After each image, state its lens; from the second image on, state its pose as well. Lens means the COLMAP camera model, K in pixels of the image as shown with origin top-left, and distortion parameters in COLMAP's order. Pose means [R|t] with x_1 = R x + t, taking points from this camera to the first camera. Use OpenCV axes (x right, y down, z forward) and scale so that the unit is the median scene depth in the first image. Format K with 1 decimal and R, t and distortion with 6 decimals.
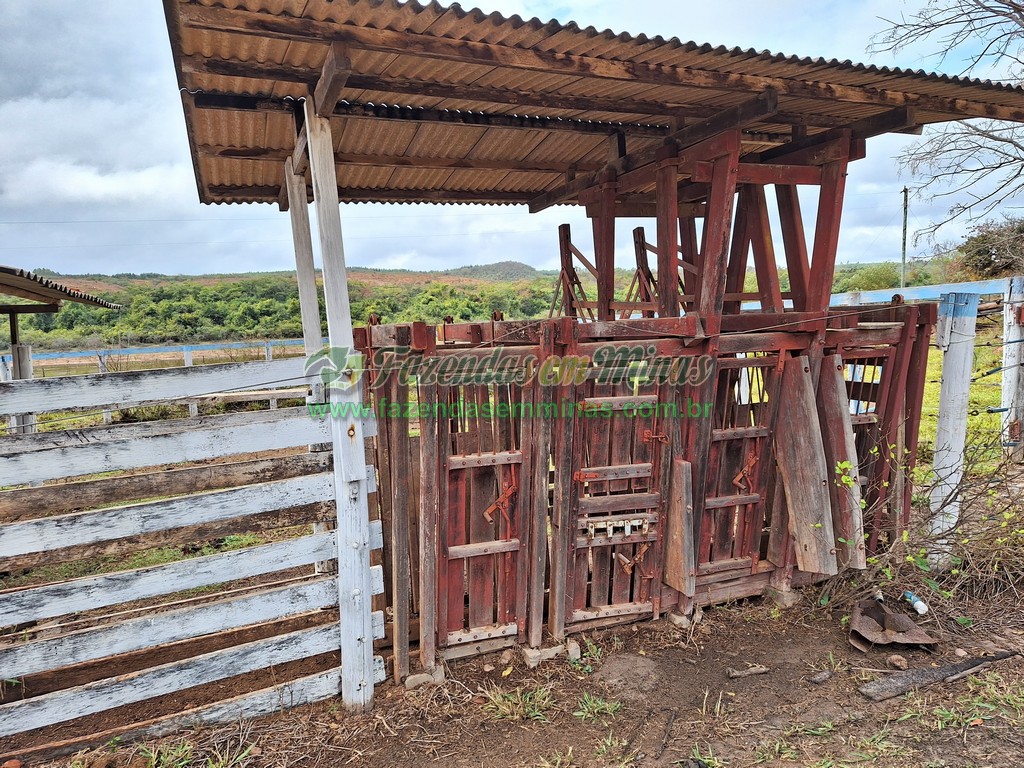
lens RADIAL K [[727.8, 0, 512.0], [0, 727.8, 384.0], [0, 0, 1]] dist [0.001265, 0.000408]
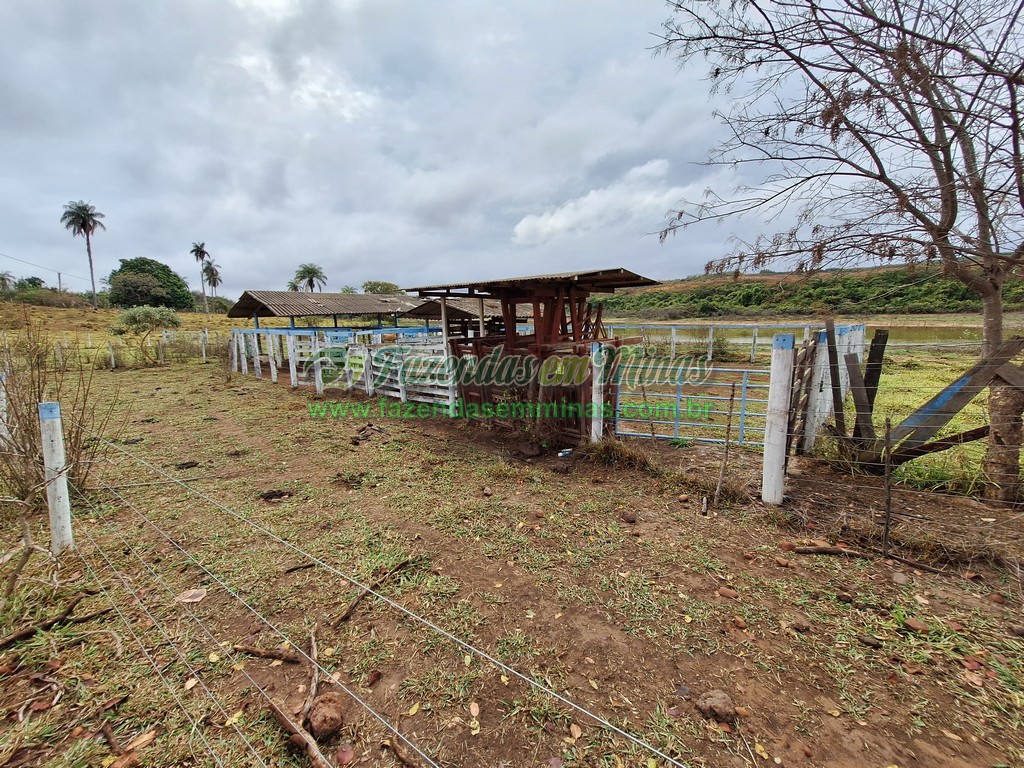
lens RADIAL K [[411.6, 0, 512.0], [0, 411.6, 384.0], [0, 0, 1]] dist [0.000009, 0.000011]
pose [[0.401585, 0.184474, -0.897050, 0.103683], [-0.072262, 0.982832, 0.169765, -0.011501], [0.912967, -0.003352, 0.408021, 0.012436]]
